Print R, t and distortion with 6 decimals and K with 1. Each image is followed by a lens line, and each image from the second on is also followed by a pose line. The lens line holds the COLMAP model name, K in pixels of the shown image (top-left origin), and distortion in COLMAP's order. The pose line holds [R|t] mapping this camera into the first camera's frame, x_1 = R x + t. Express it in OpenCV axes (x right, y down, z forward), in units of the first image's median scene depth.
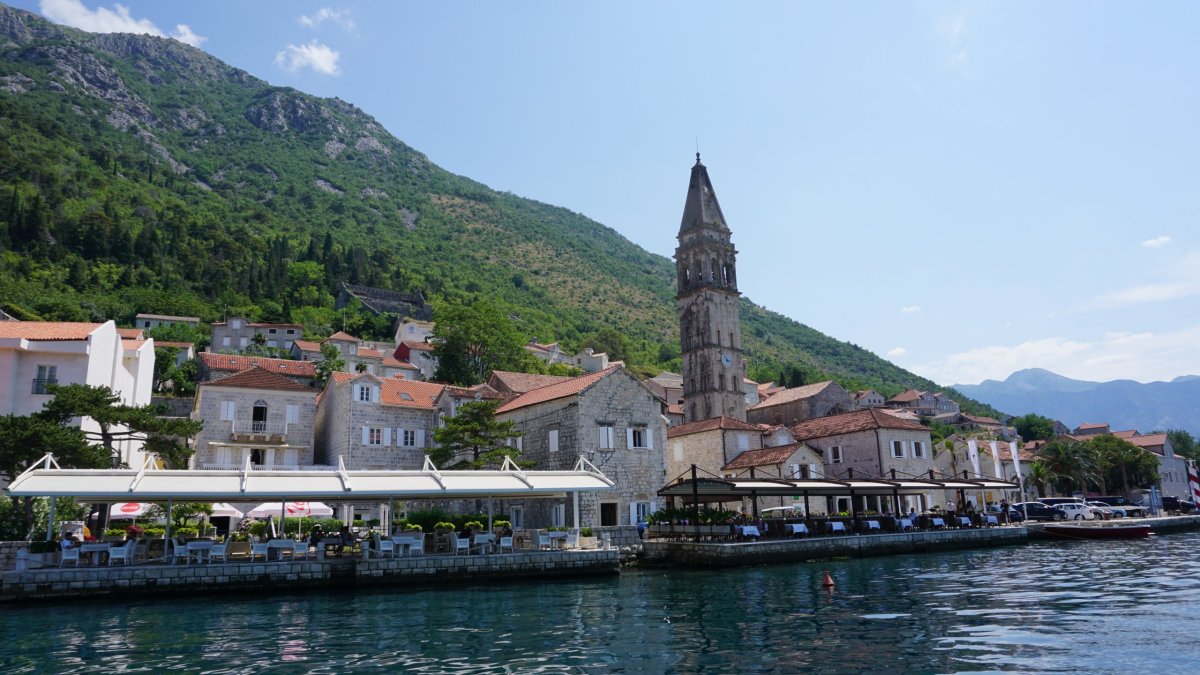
lens RADIAL K [[799.4, 0, 592.9], [0, 799.4, 340.0], [0, 0, 1]] dist [-0.053555, 0.026081]
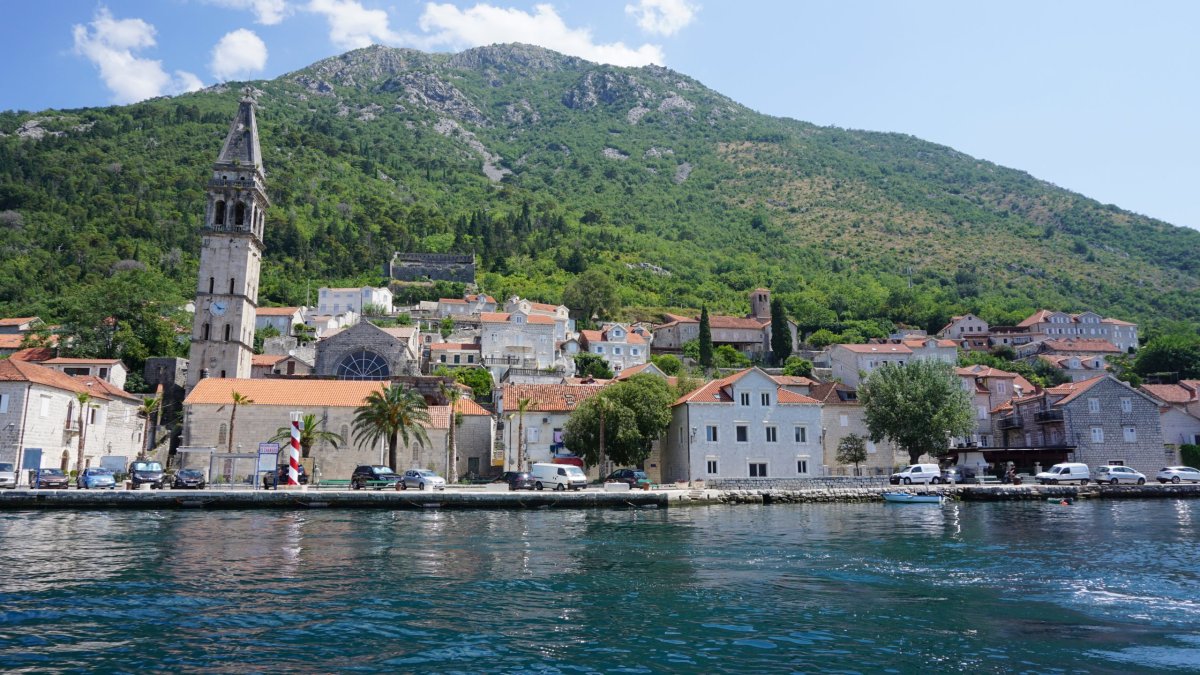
lens RADIAL K [[799.4, 0, 599.6], [0, 799.4, 339.2], [0, 0, 1]] dist [-0.053555, 0.026081]
pose [[0.872538, -0.058720, -0.485004, 0.157935], [0.087500, 0.995481, 0.036891, 0.010442], [0.480647, -0.074626, 0.873733, 0.062257]]
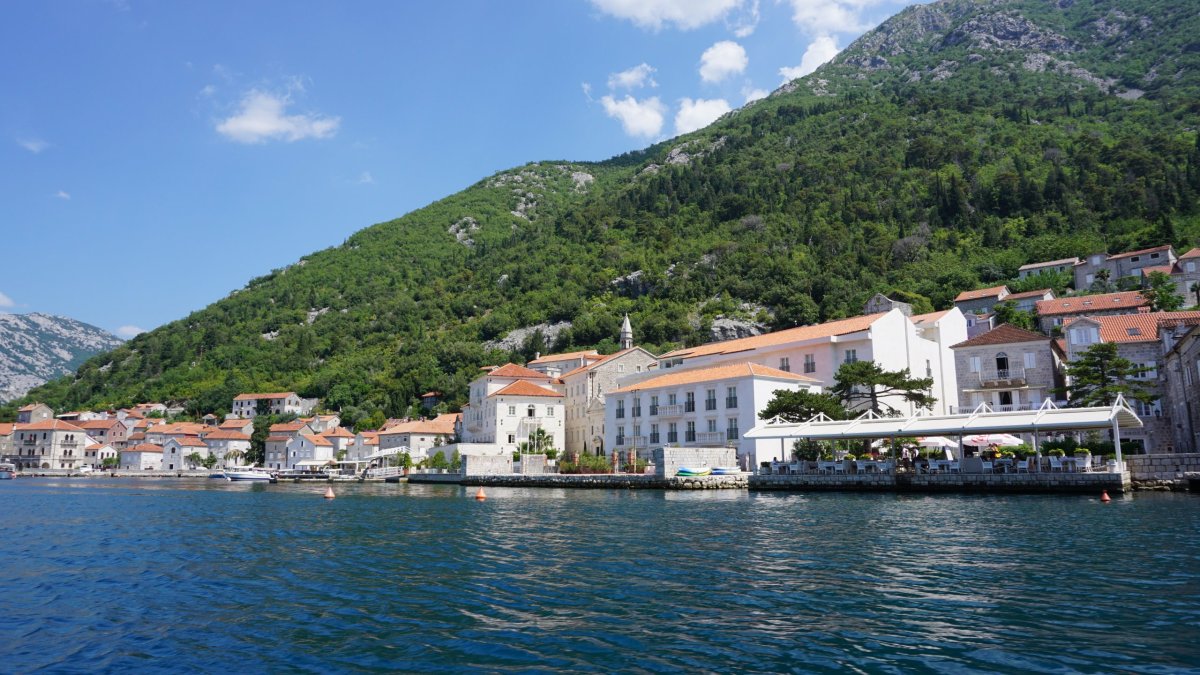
lens RADIAL K [[799.4, 0, 595.4], [0, 799.4, 339.0], [0, 0, 1]] dist [-0.053555, 0.026081]
pose [[0.413817, -0.122130, -0.902131, 0.039459], [0.201121, 0.978739, -0.040245, -0.002039], [0.887866, -0.164783, 0.429582, -0.007915]]
